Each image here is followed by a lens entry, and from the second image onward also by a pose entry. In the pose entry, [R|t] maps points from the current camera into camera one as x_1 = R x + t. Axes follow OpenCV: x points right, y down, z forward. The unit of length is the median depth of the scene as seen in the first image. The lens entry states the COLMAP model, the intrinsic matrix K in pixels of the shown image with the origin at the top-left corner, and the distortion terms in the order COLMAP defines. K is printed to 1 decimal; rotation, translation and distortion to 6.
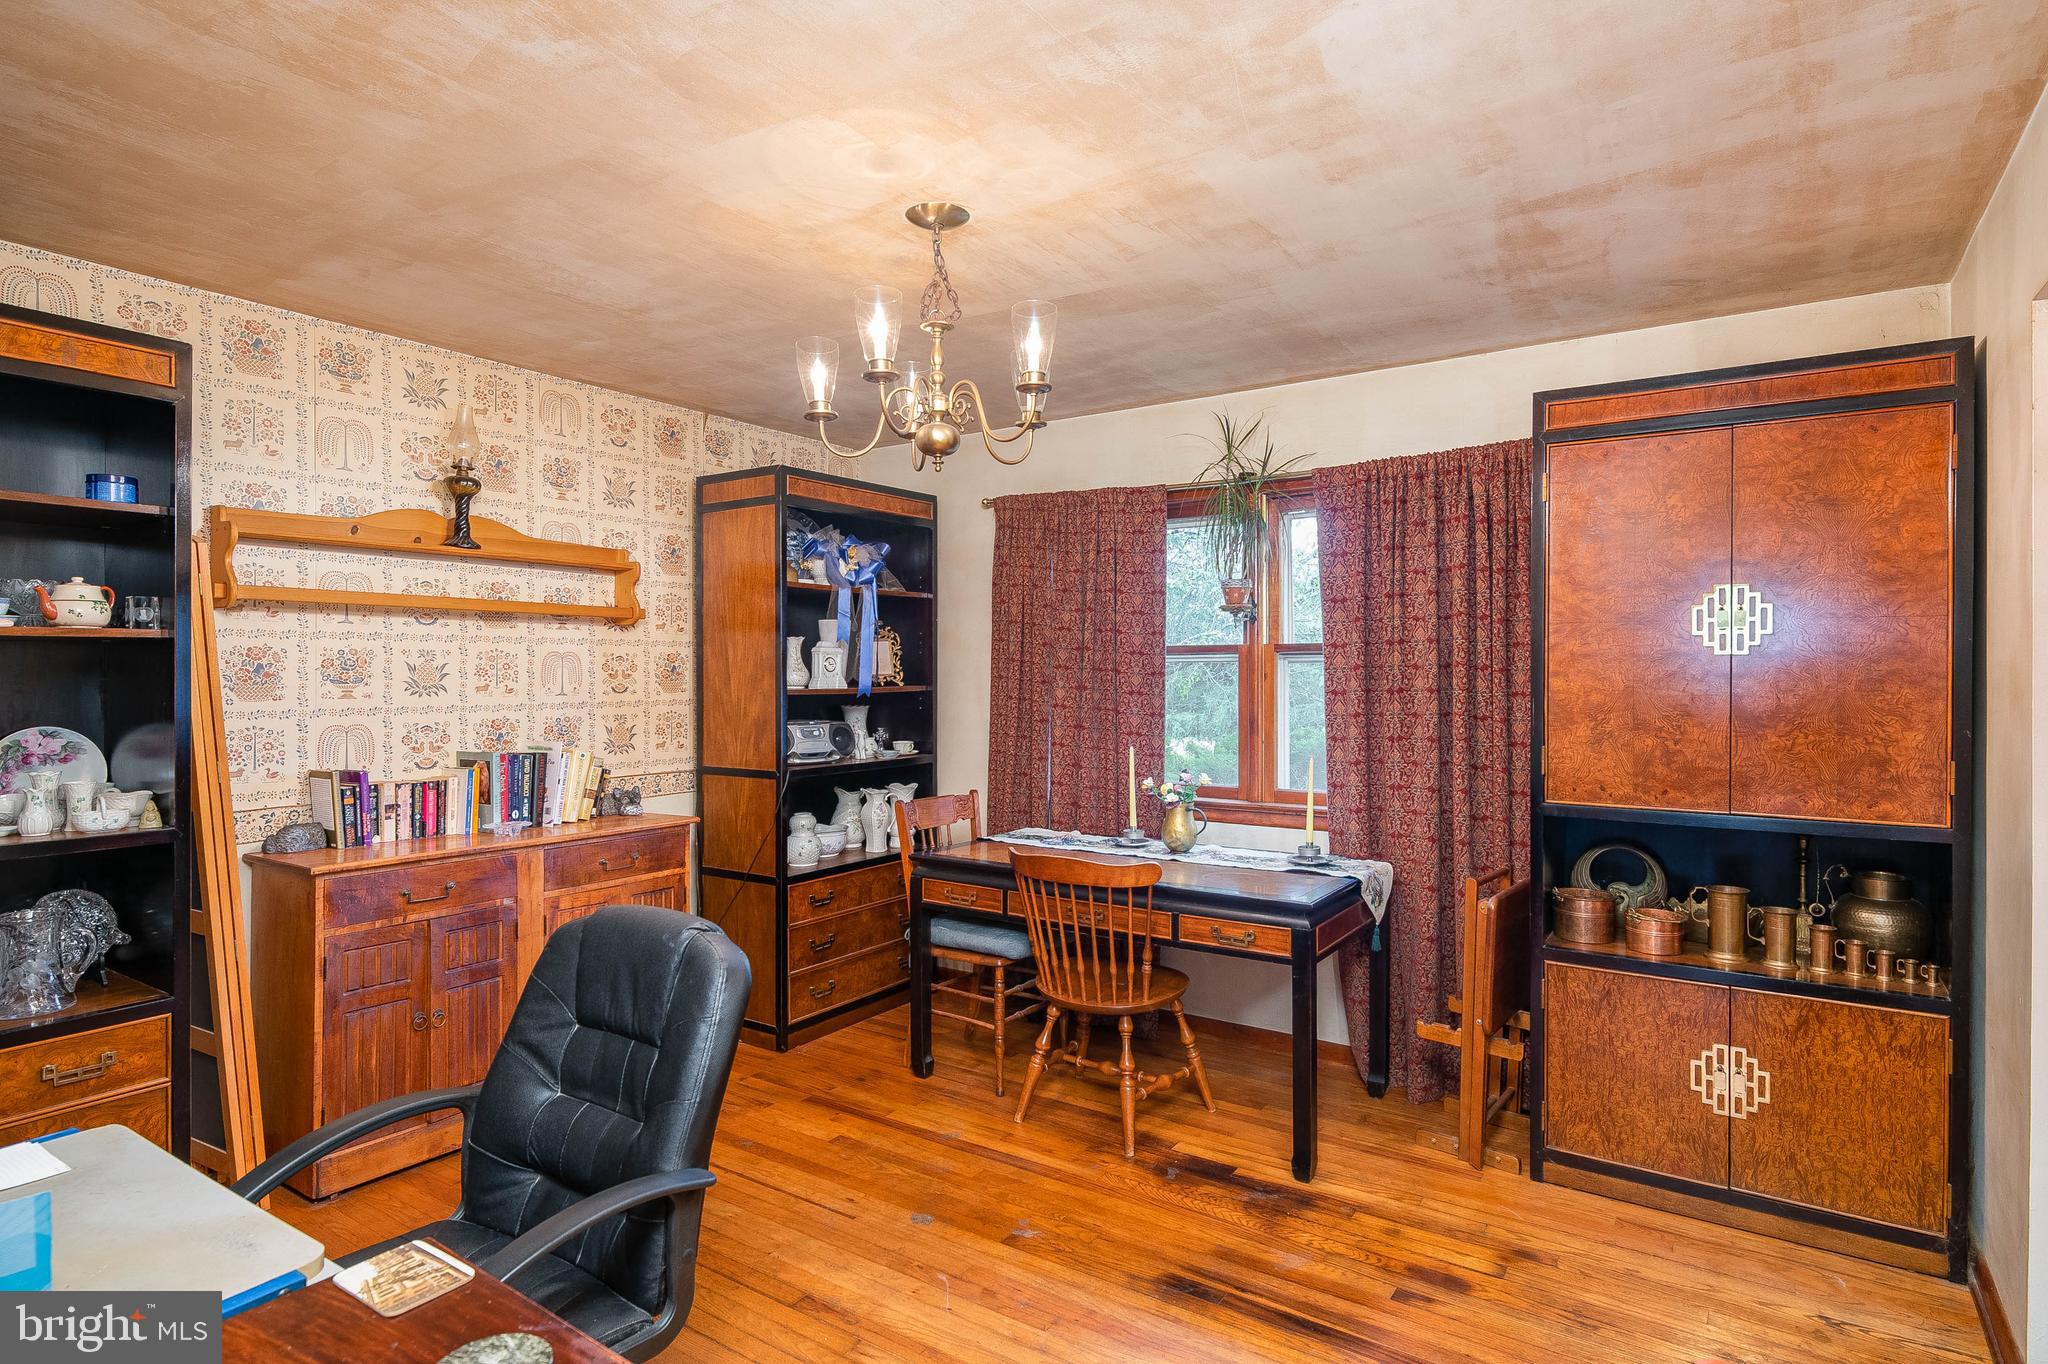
lens RADIAL K [[1079.7, 0, 1013.7], [0, 1079.7, 682.1], [0, 0, 1]] dist [0.005310, 0.000140]
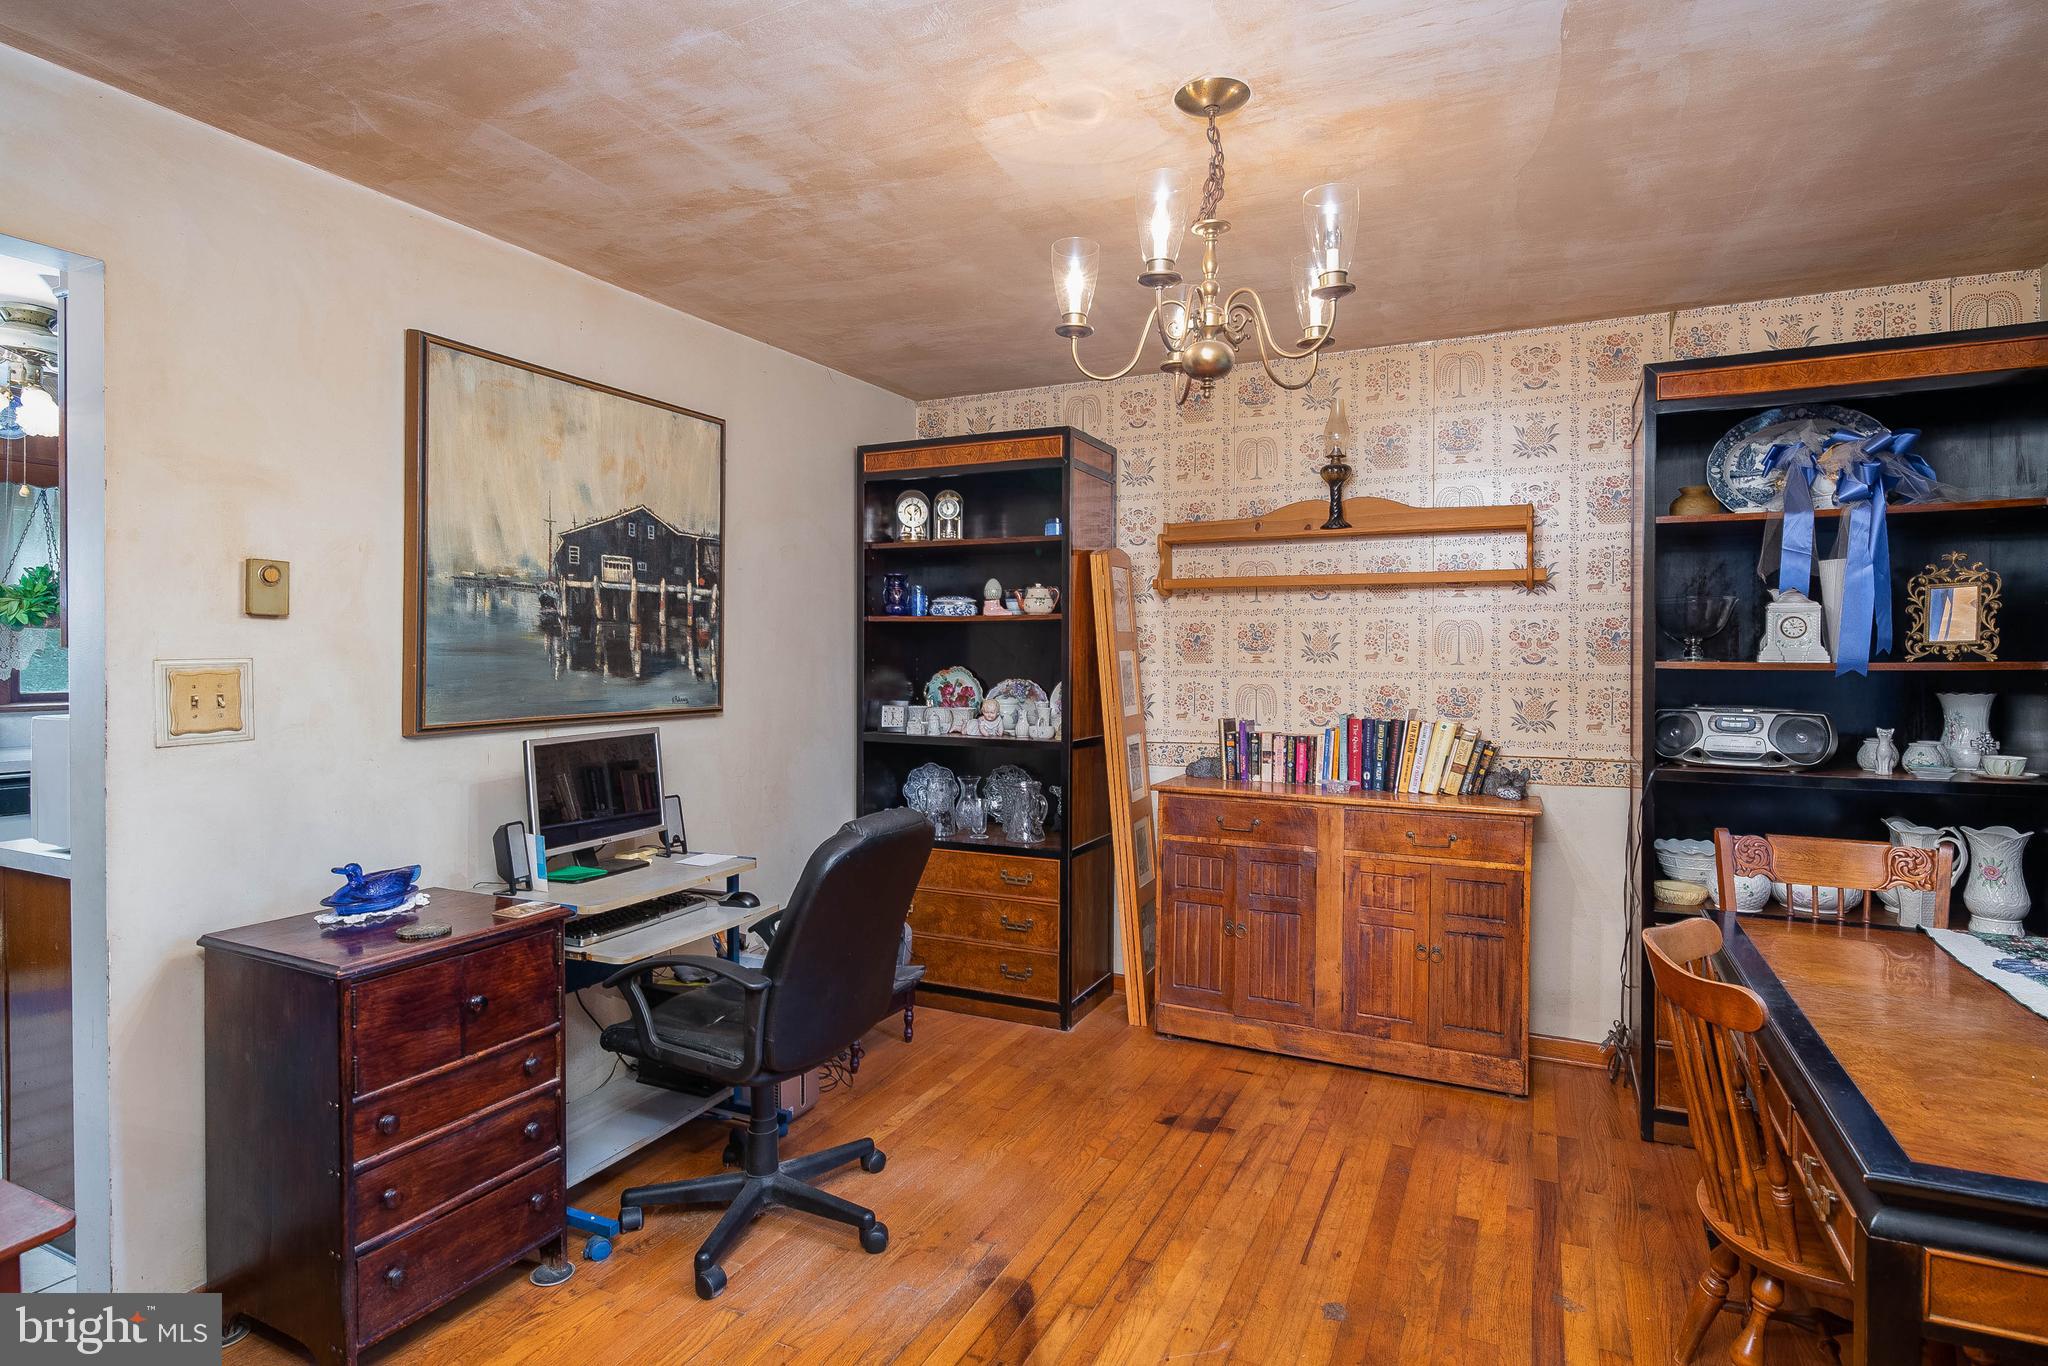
lens RADIAL K [[1079.7, 0, 1009.8], [0, 1079.7, 667.2], [0, 0, 1]] dist [0.005310, 0.000140]
pose [[0.142240, 0.013462, -0.989741, 0.550641], [-0.011381, 0.999864, 0.011964, 0.008211], [0.989767, 0.009563, 0.142374, 0.525105]]
